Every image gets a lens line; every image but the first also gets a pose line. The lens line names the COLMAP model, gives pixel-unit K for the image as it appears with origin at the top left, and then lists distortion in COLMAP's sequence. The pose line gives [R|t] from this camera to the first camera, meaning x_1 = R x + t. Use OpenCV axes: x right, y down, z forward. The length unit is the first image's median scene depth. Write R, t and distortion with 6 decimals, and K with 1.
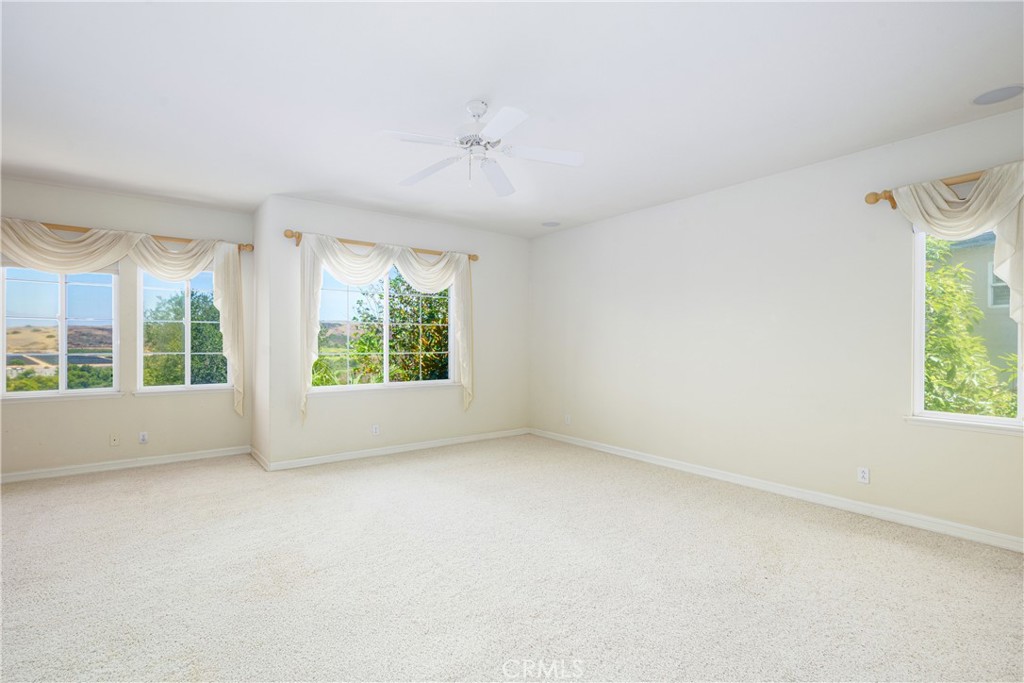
lens RADIAL K [[471.0, 0, 512.1], [0, 471.0, 344.7], [0, 0, 1]] dist [-0.000161, 0.000064]
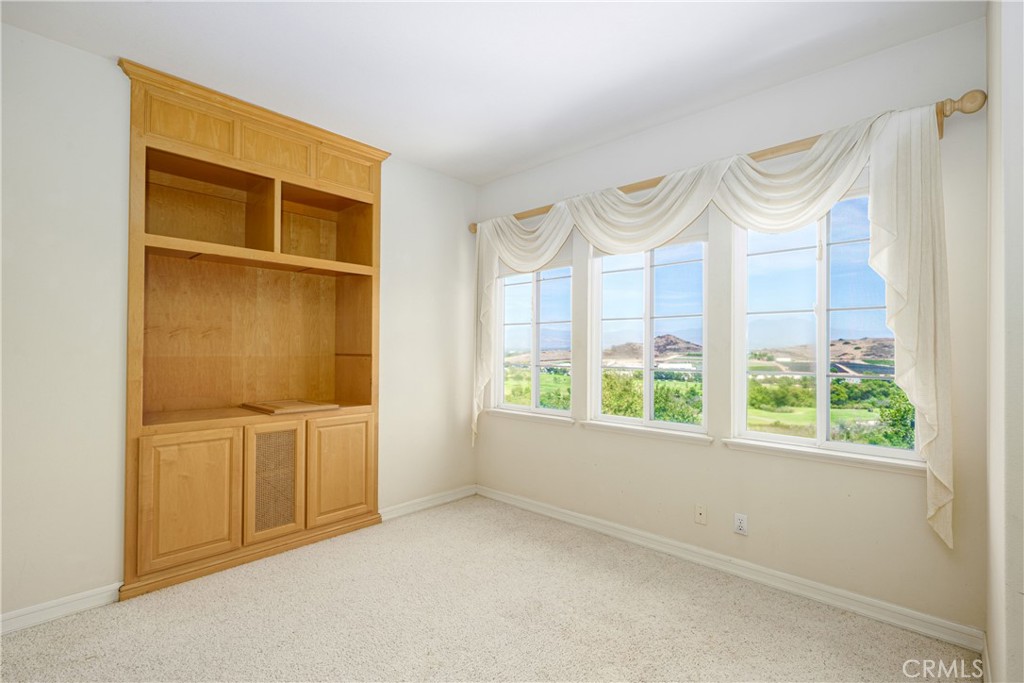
lens RADIAL K [[471.0, 0, 512.1], [0, 471.0, 344.7], [0, 0, 1]] dist [-0.000161, 0.000064]
pose [[0.160130, -0.012669, -0.987015, -0.252523], [-0.011176, 0.999830, -0.014647, -0.002743], [0.987033, 0.013376, 0.159961, 0.589934]]
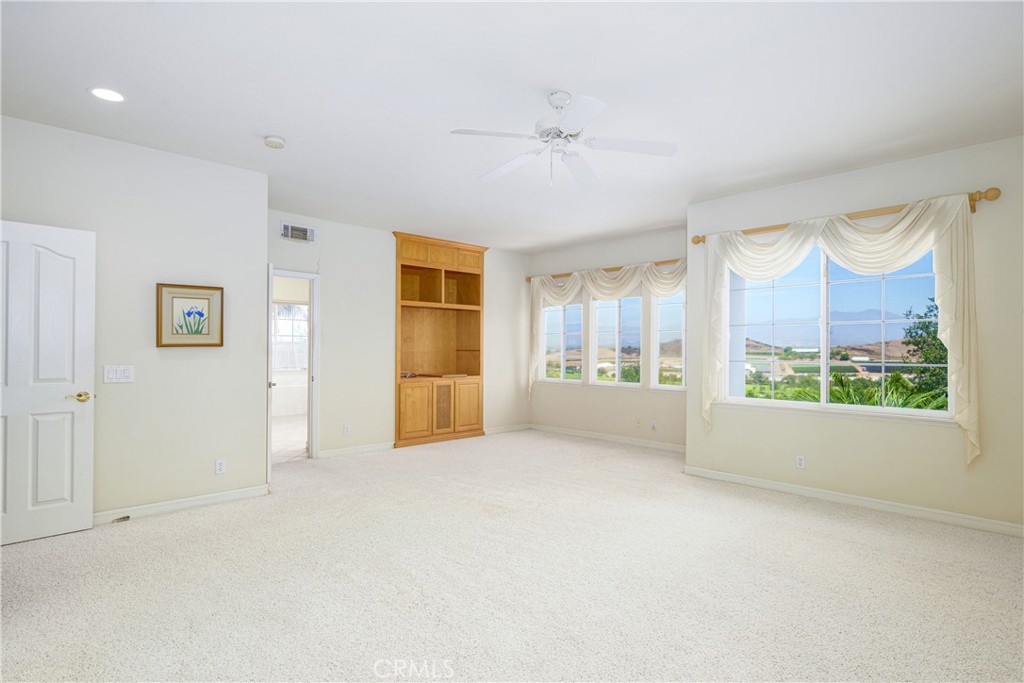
lens RADIAL K [[534.4, 0, 512.0], [0, 534.4, 341.5], [0, 0, 1]] dist [-0.001282, -0.000261]
pose [[0.102320, -0.013840, -0.994655, 0.540116], [-0.009839, 0.999840, -0.014924, 0.000832], [0.994703, 0.011314, 0.102168, 0.439737]]
